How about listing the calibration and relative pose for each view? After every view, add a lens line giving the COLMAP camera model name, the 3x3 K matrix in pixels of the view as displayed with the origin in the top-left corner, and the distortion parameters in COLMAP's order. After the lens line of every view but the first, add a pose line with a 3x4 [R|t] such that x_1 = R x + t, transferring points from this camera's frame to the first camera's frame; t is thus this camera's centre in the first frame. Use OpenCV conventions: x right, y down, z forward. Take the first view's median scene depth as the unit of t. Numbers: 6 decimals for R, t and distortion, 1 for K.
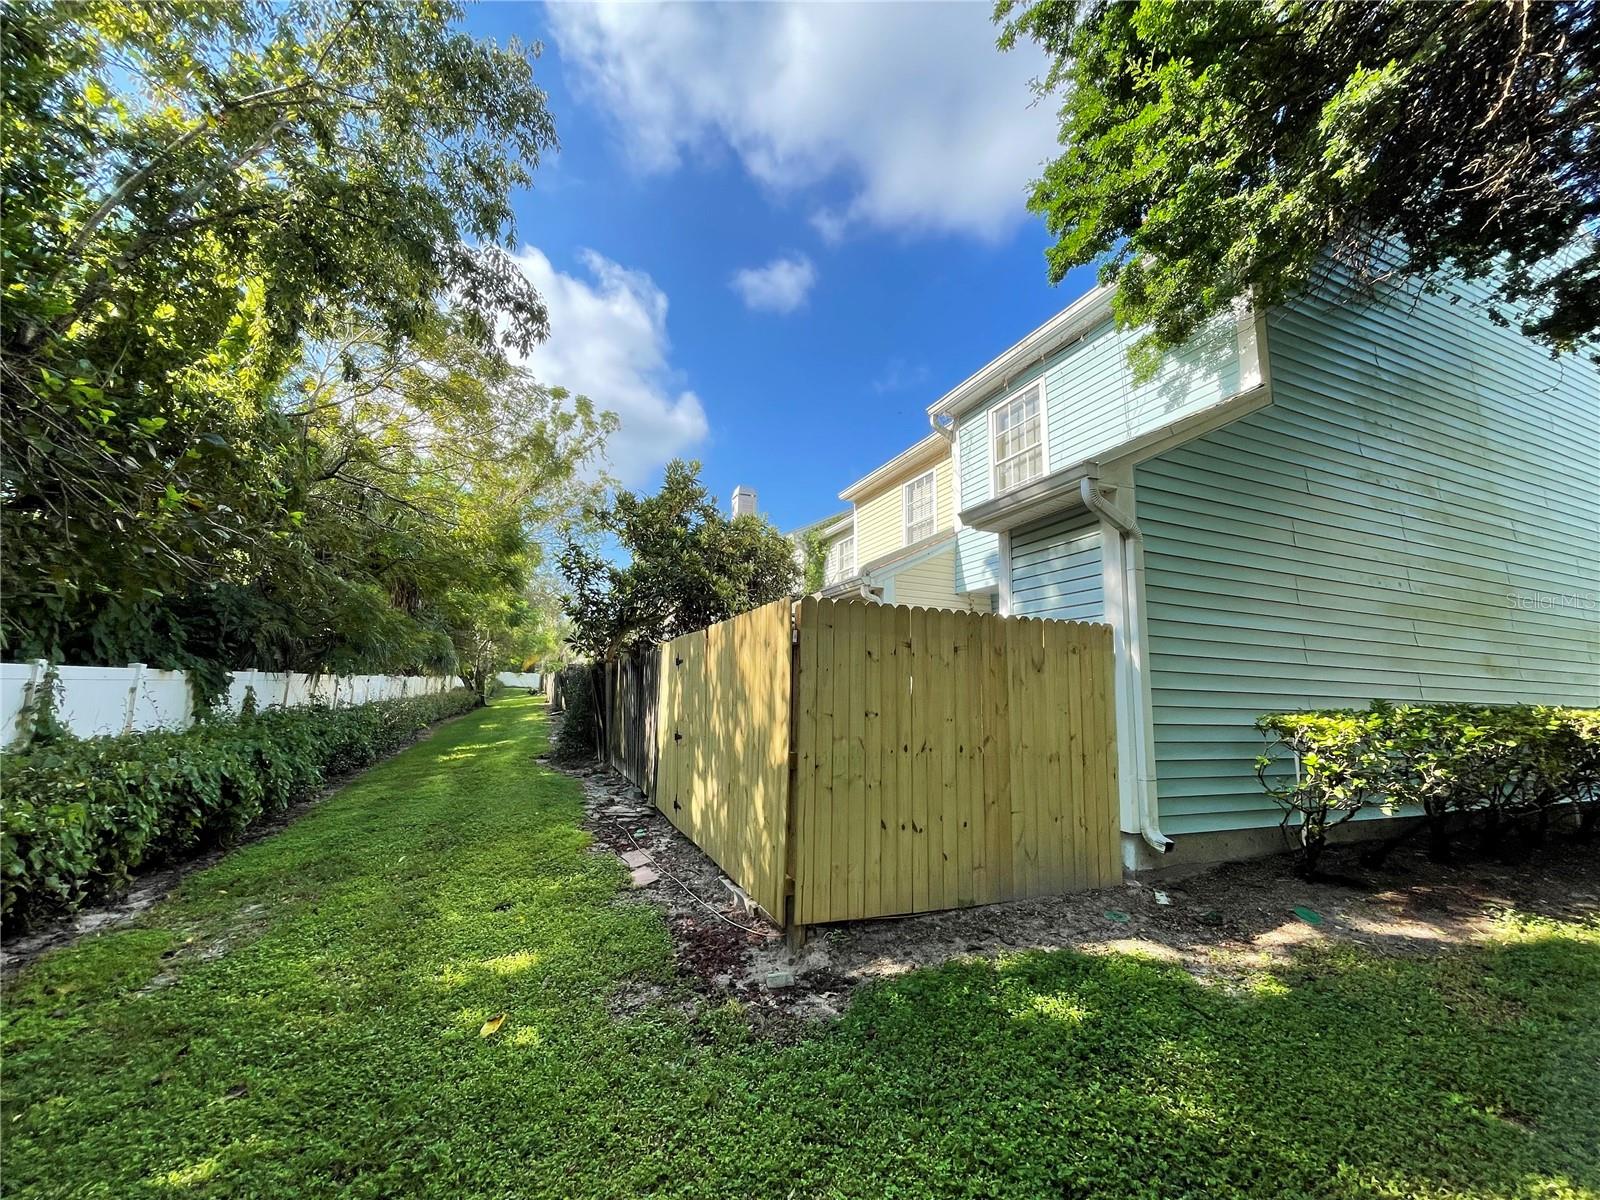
lens RADIAL K [[644.6, 0, 798.5], [0, 644.6, 608.3], [0, 0, 1]] dist [-0.007215, 0.000375]
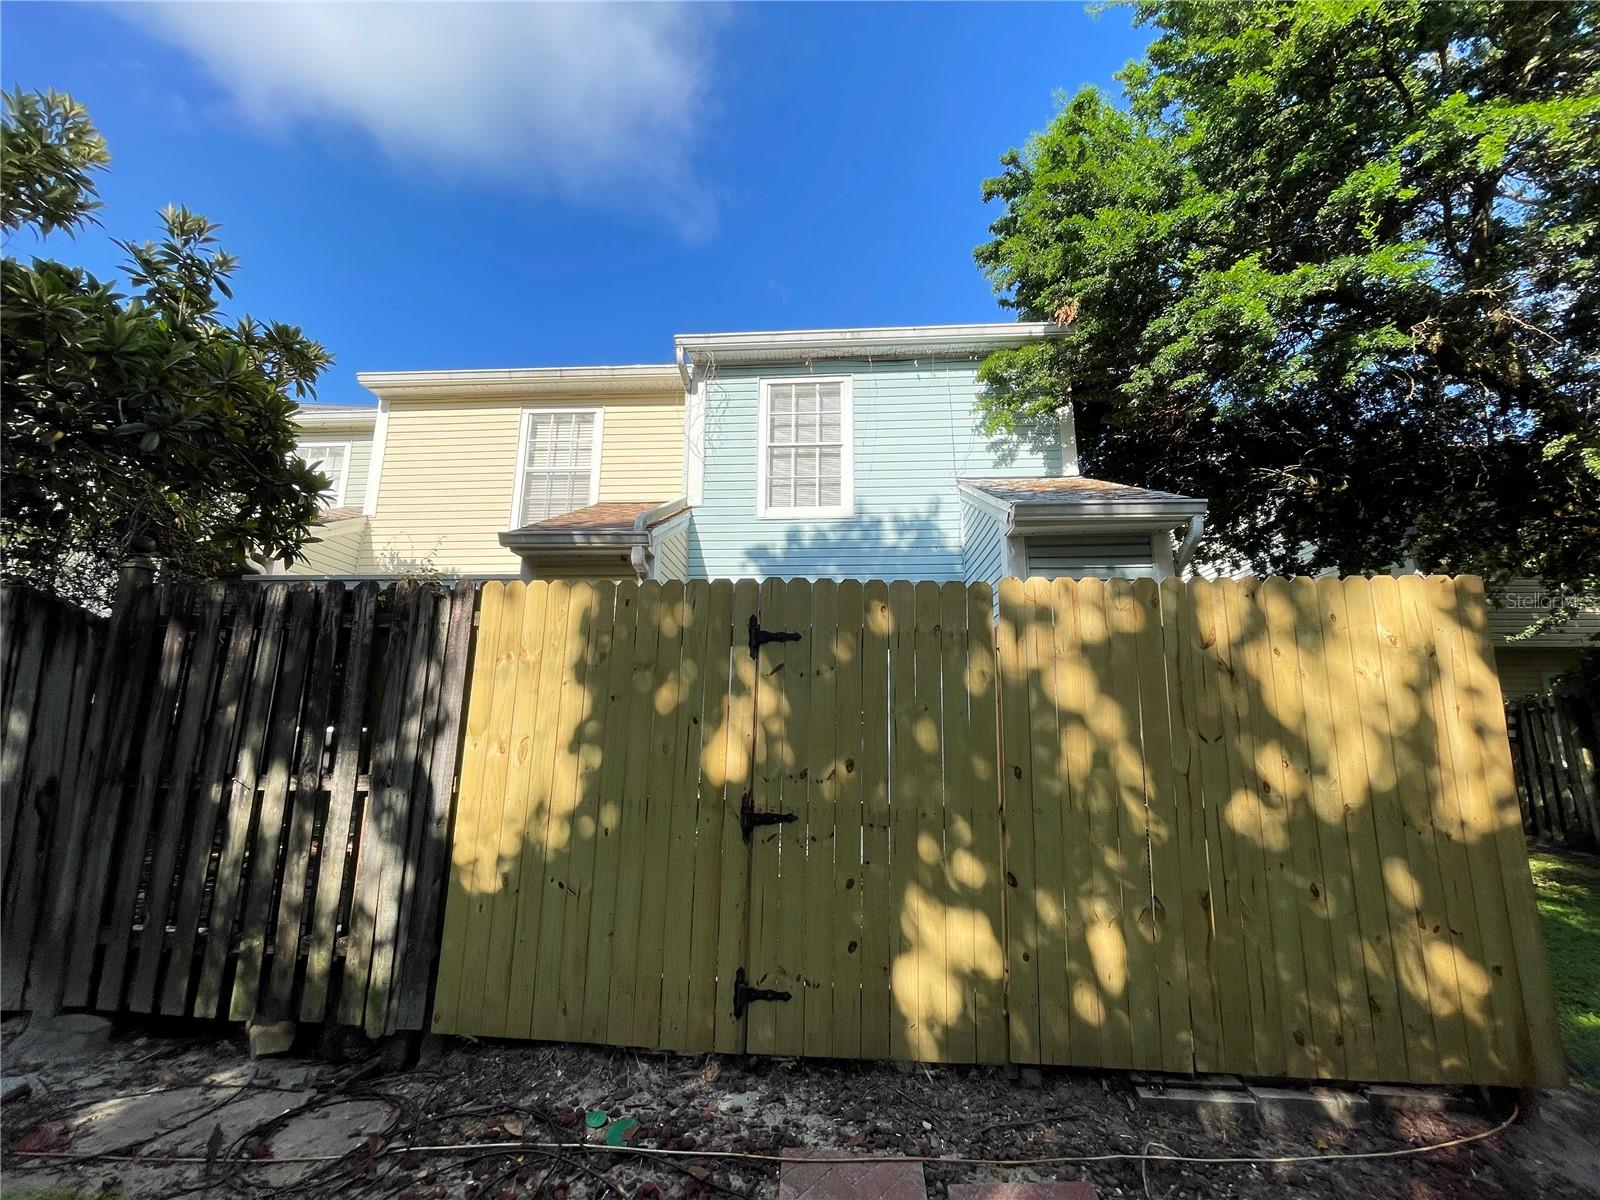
lens RADIAL K [[644.6, 0, 799.4], [0, 644.6, 605.9], [0, 0, 1]] dist [-0.007215, 0.000375]
pose [[0.443832, 0.156444, 0.882348, -0.761047], [-0.128241, 0.985597, -0.110244, 0.146877], [-0.886886, -0.064224, 0.457502, 1.084680]]
